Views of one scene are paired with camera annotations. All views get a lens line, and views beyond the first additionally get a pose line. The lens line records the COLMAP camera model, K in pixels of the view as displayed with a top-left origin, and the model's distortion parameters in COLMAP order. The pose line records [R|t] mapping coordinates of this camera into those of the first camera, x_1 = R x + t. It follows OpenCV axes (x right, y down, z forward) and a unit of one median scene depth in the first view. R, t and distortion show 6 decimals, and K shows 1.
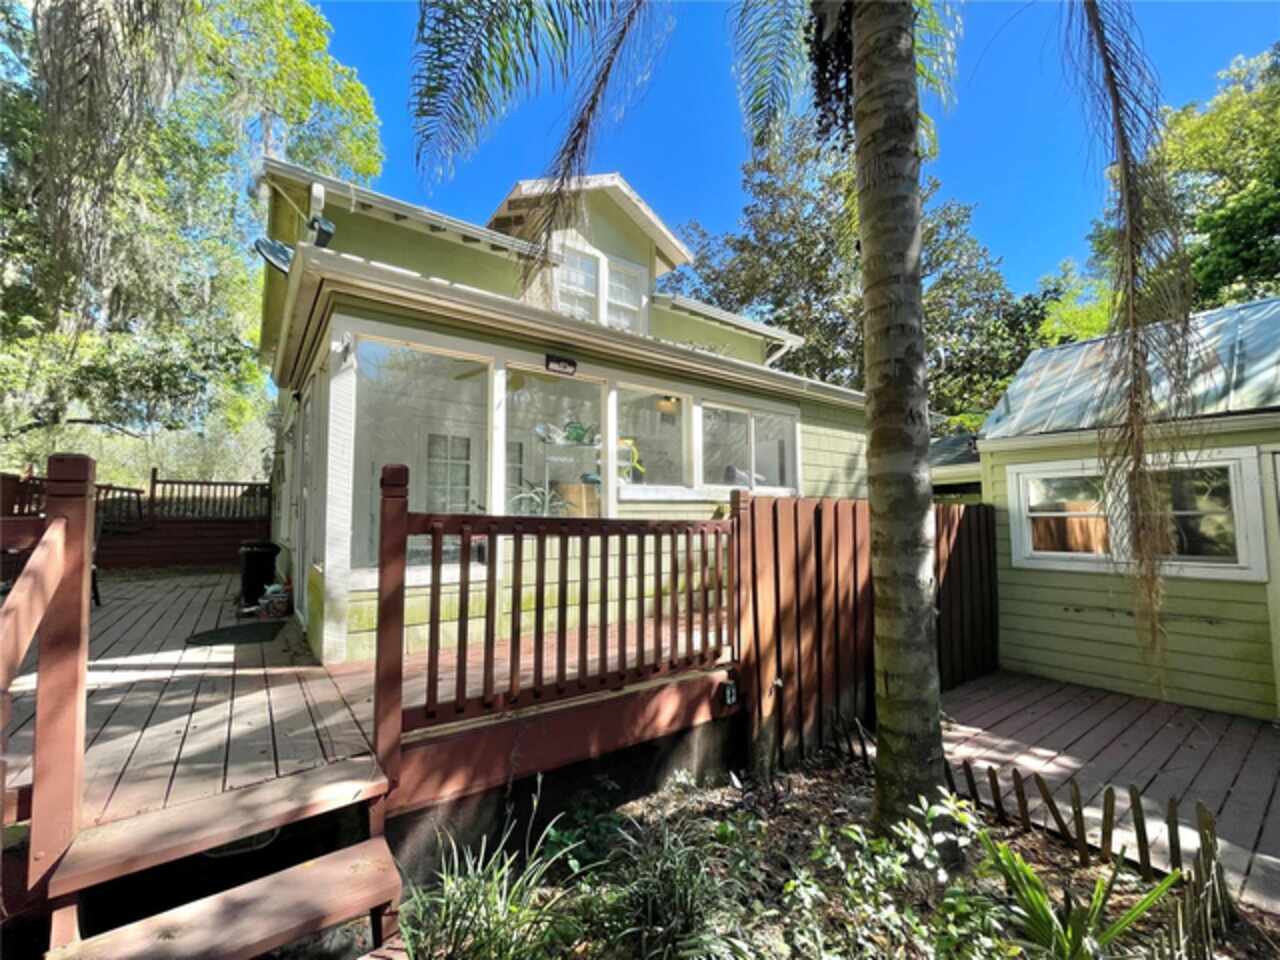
lens RADIAL K [[523.4, 0, 636.0], [0, 523.4, 480.0], [0, 0, 1]] dist [-0.003125, 0.000033]
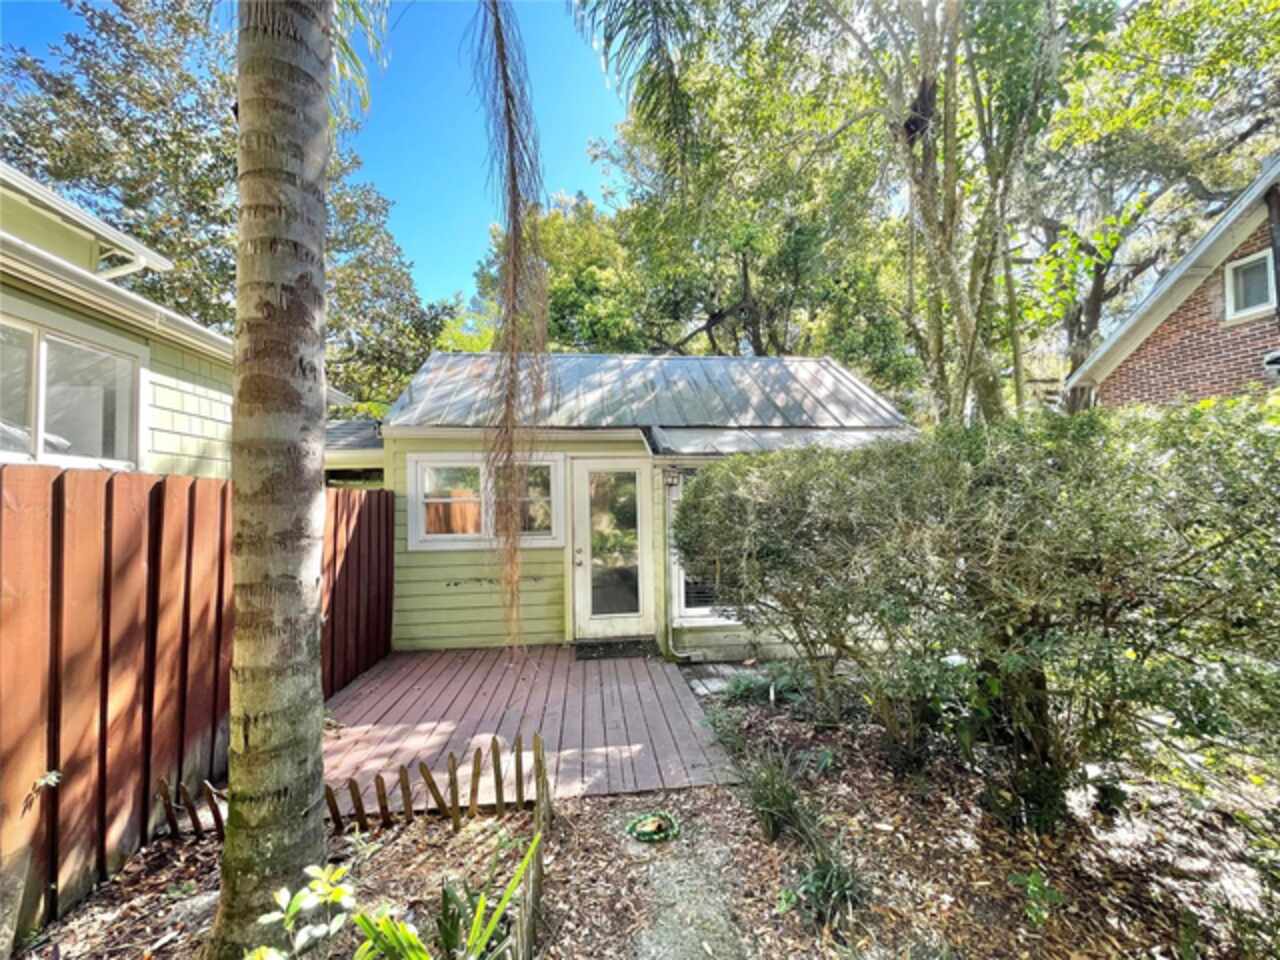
lens RADIAL K [[518.1, 0, 632.5], [0, 518.1, 487.1], [0, 0, 1]] dist [-0.001555, 0.000469]
pose [[0.513409, 0.022649, 0.857845, 0.058962], [-0.052716, 0.998596, 0.005185, 0.009949], [-0.856523, -0.047884, 0.513882, 0.086805]]
